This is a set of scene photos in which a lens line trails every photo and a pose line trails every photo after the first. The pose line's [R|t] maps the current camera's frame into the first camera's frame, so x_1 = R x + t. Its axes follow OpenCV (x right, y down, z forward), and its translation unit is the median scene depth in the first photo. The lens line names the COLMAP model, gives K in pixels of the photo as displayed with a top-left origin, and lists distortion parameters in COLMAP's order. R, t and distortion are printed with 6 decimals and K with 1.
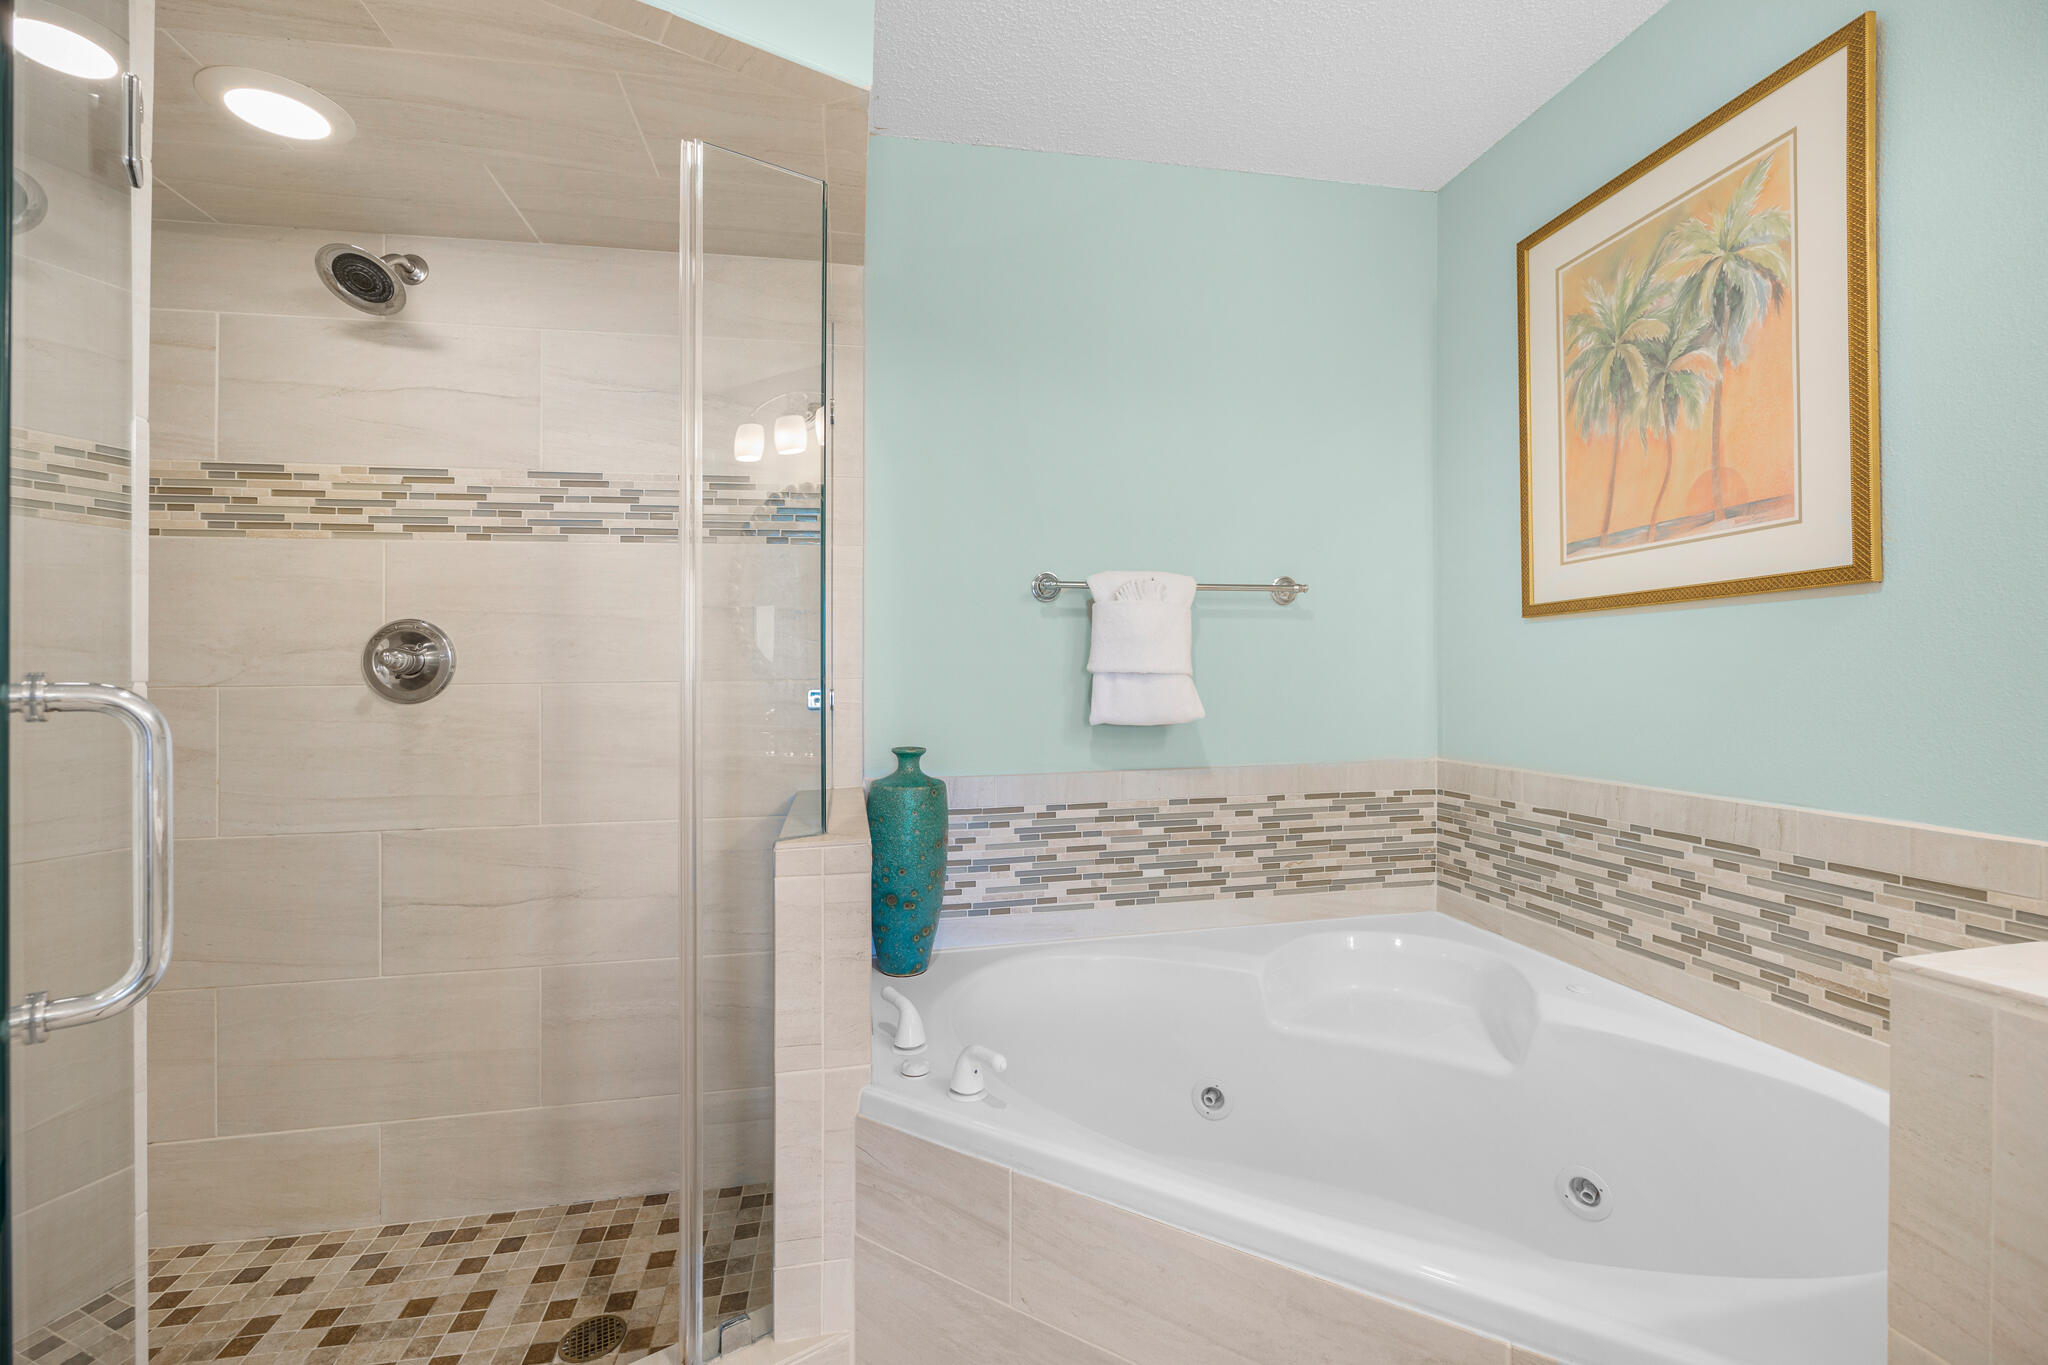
lens RADIAL K [[869.0, 0, 1024.0], [0, 869.0, 682.5], [0, 0, 1]] dist [-0.000724, 0.000036]
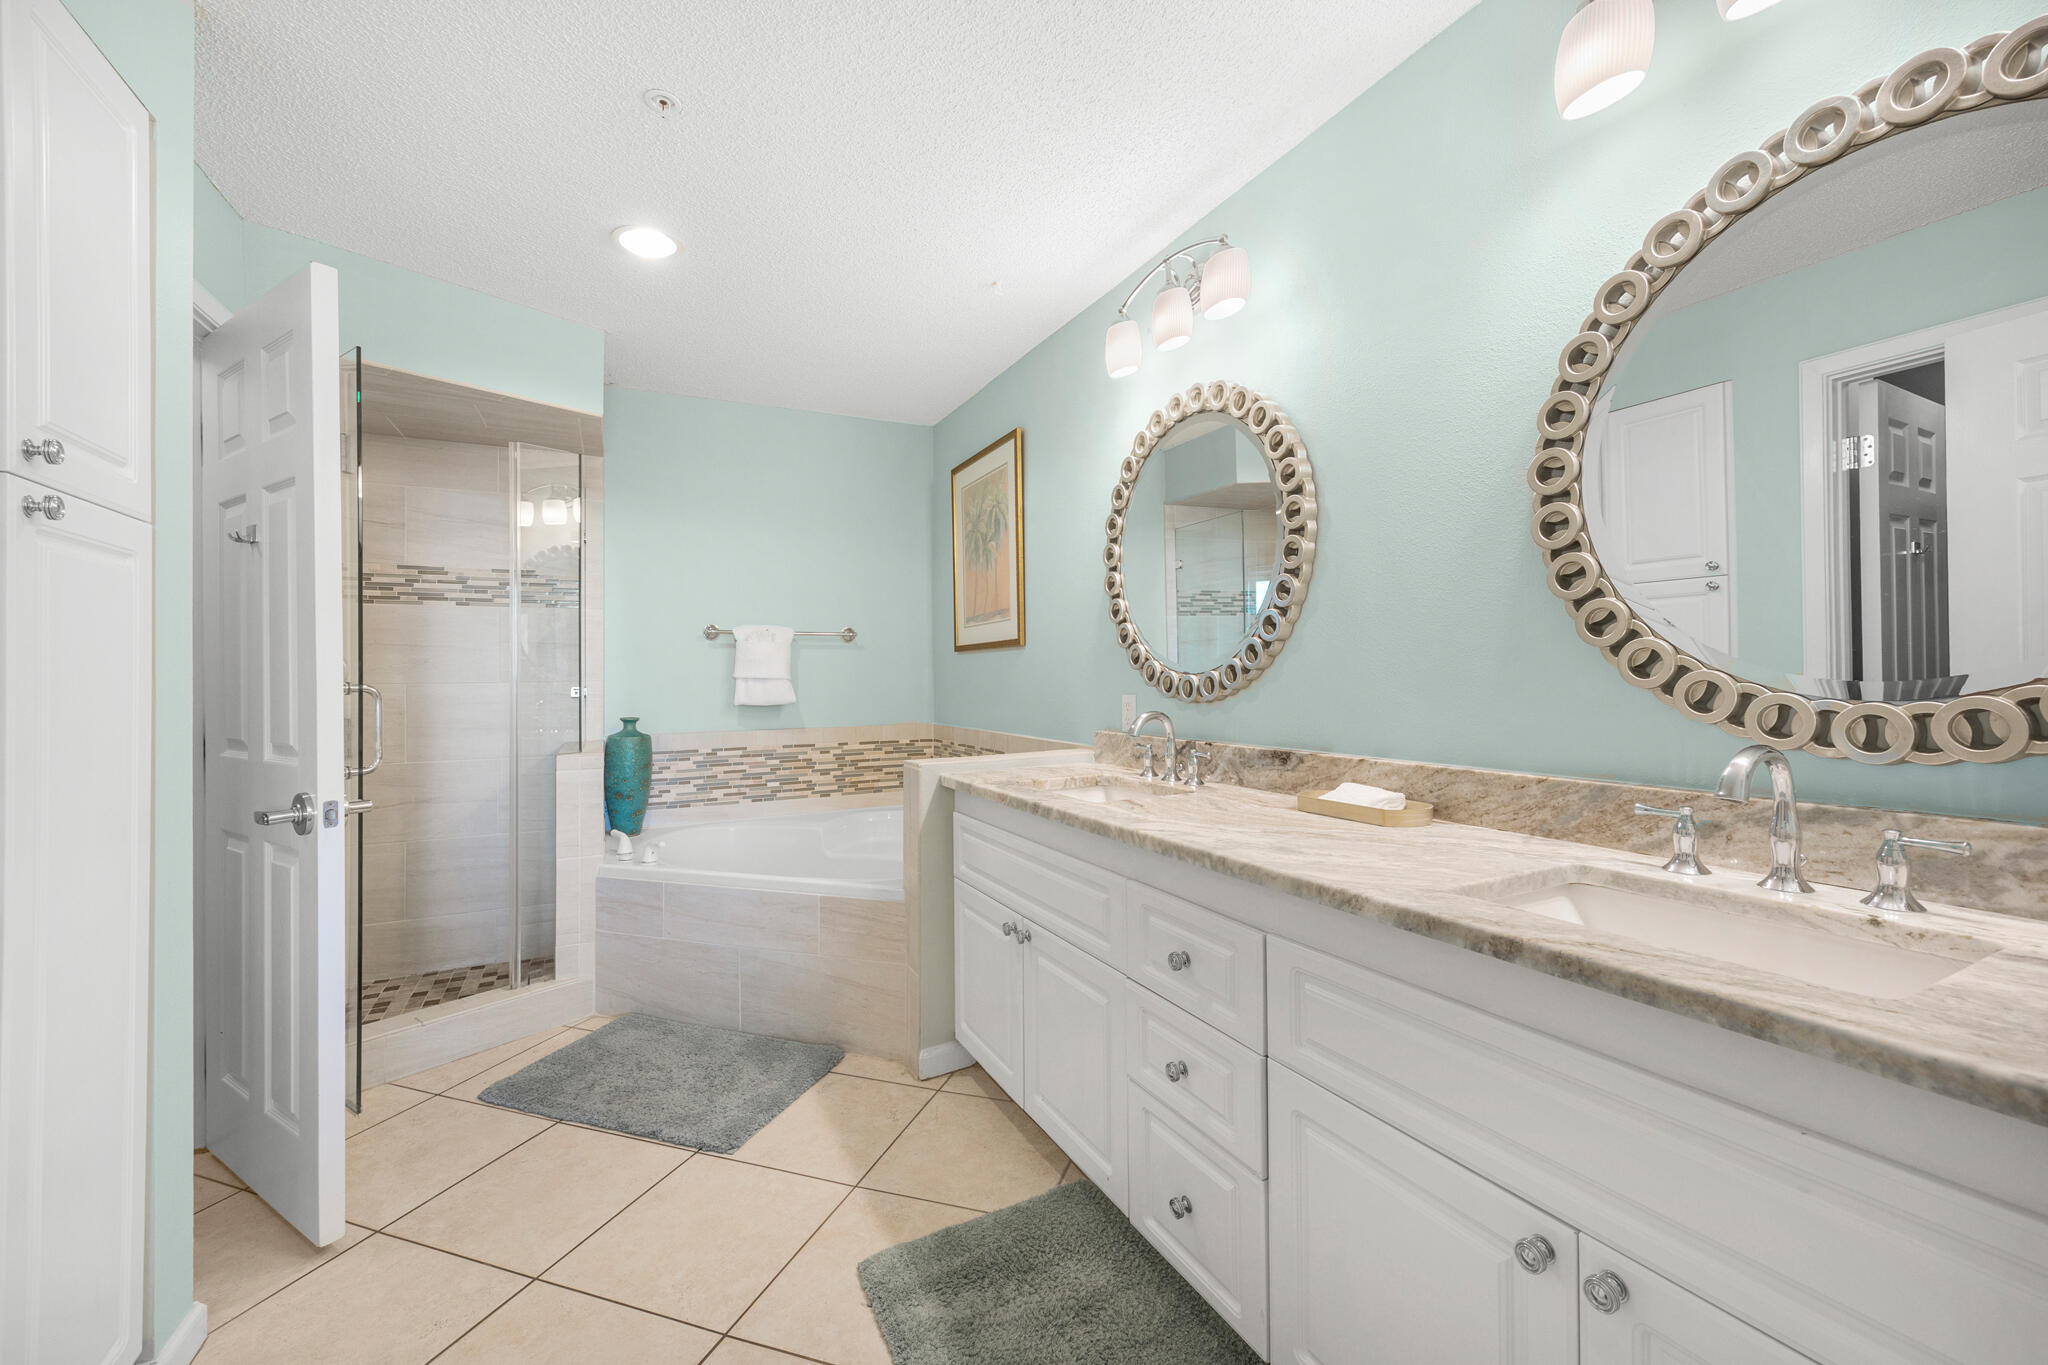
lens RADIAL K [[761.7, 0, 973.2], [0, 761.7, 683.8], [0, 0, 1]] dist [0.014406, -0.000035]
pose [[0.968900, 0.001511, 0.247448, 0.167770], [-0.003670, 0.999959, 0.008264, -0.014410], [-0.247425, -0.008915, 0.968866, -0.741656]]
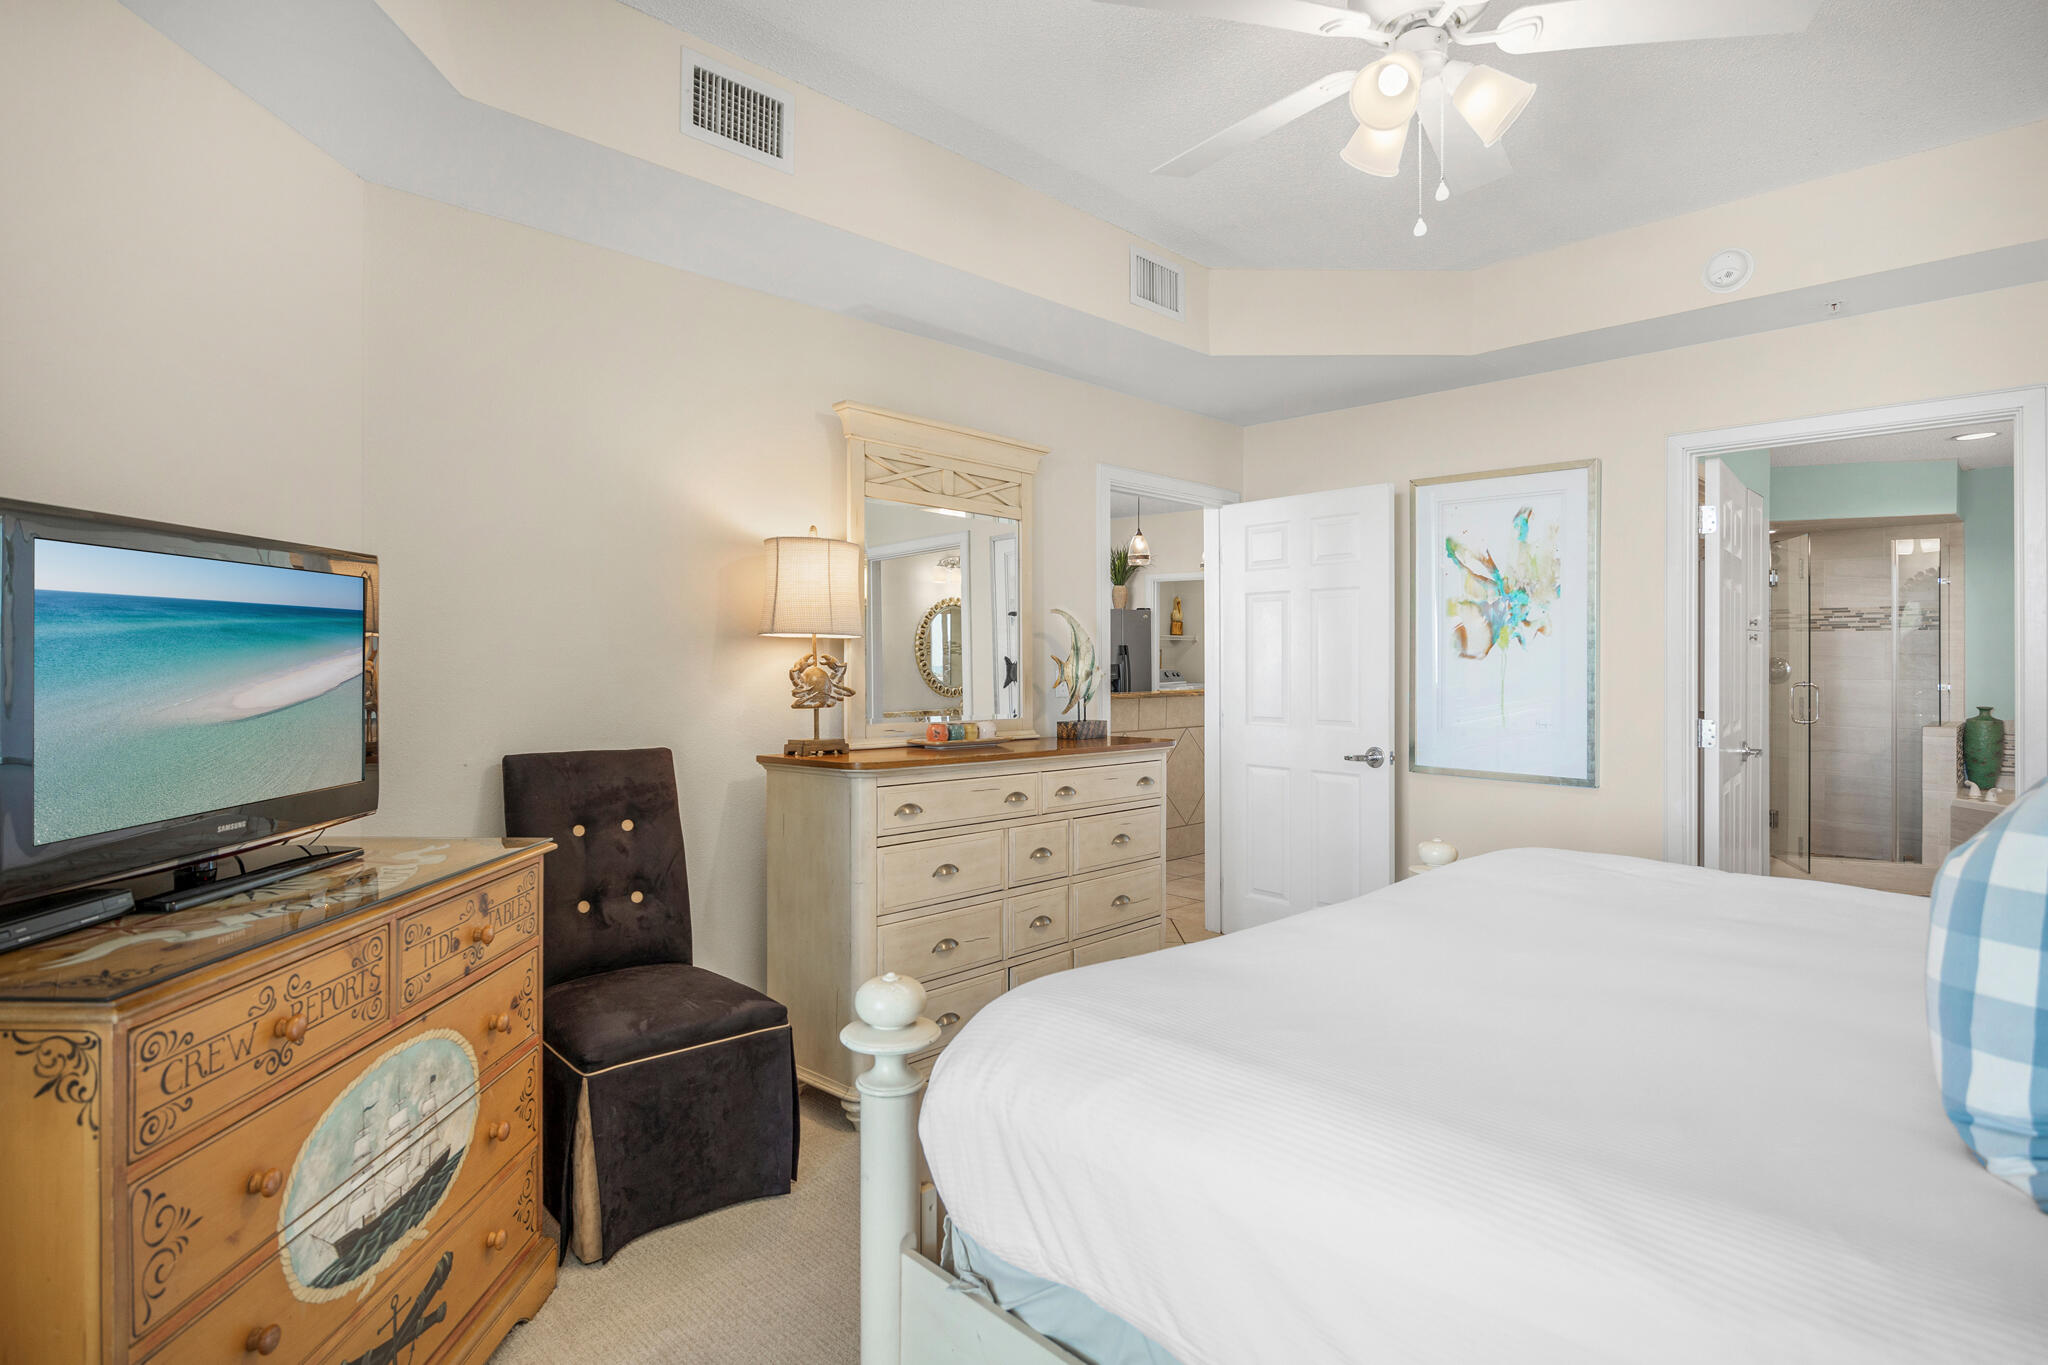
lens RADIAL K [[1067.7, 0, 1027.2], [0, 1067.7, 650.3], [0, 0, 1]] dist [-0.001014, -0.000060]
pose [[0.561080, 0.005601, -0.827743, 0.847468], [-0.001349, 0.999982, 0.005852, -0.103651], [0.827761, -0.002167, 0.561077, -2.985406]]
